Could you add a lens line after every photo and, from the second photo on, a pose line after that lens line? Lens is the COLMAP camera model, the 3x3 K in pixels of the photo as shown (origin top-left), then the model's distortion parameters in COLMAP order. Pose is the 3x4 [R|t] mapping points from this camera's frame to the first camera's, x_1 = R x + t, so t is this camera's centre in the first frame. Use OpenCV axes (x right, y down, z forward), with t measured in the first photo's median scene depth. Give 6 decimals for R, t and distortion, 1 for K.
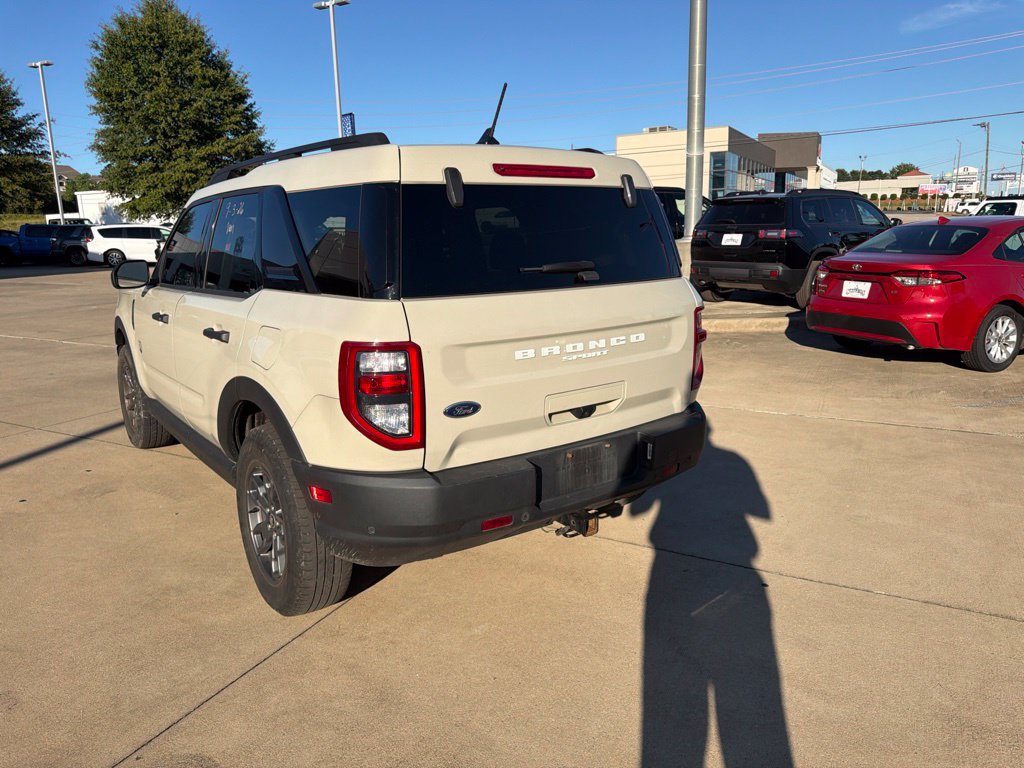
lens RADIAL K [[724.9, 0, 512.0], [0, 724.9, 382.8], [0, 0, 1]] dist [0.030550, -0.035436]
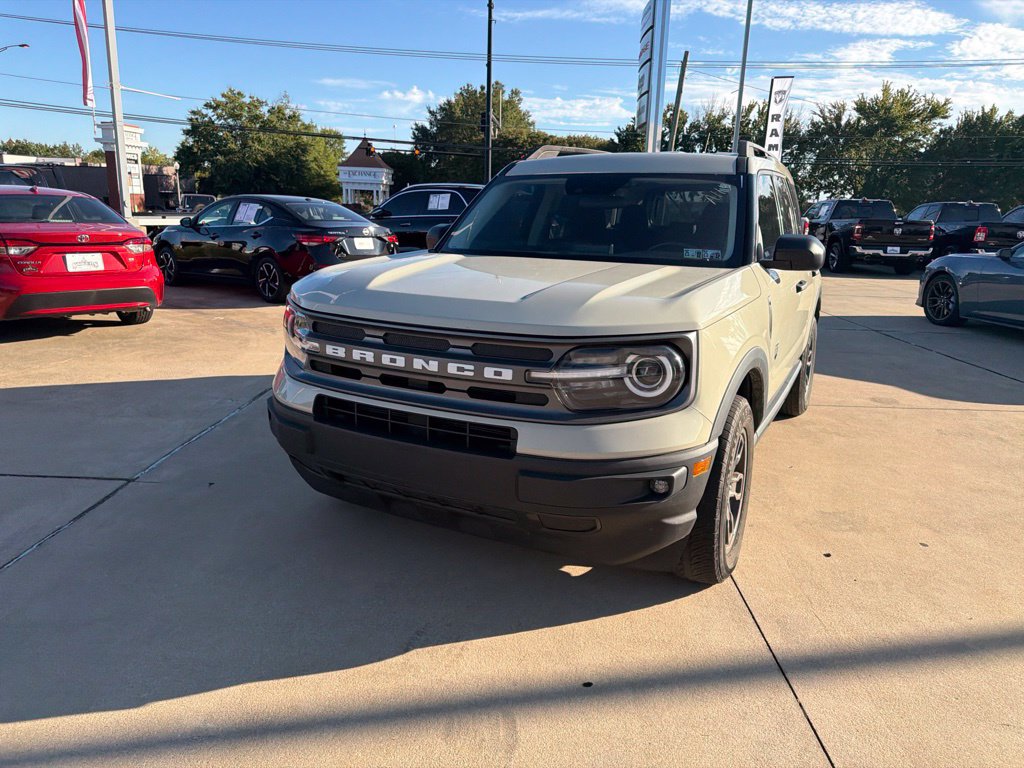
lens RADIAL K [[724.9, 0, 510.2], [0, 724.9, 383.3], [0, 0, 1]] dist [0.030550, -0.035436]
pose [[-0.438665, -0.206647, 0.874568, -0.630643], [0.169941, 0.936566, 0.306535, -0.177737], [-0.882436, 0.283091, -0.375721, 0.918669]]
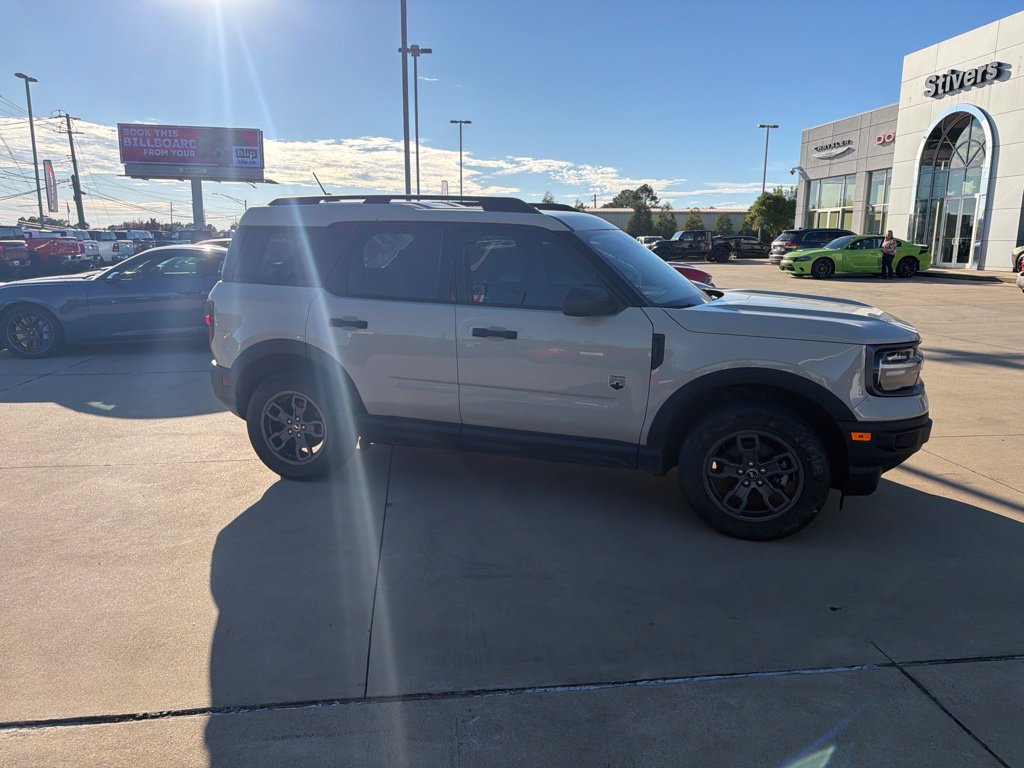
lens RADIAL K [[724.9, 0, 505.5], [0, 724.9, 381.5], [0, 0, 1]] dist [0.030550, -0.035436]
pose [[-0.829268, 0.127379, -0.544141, 0.258116], [-0.103921, 0.921547, 0.374102, -0.253088], [0.549104, 0.366778, -0.750972, 1.095900]]
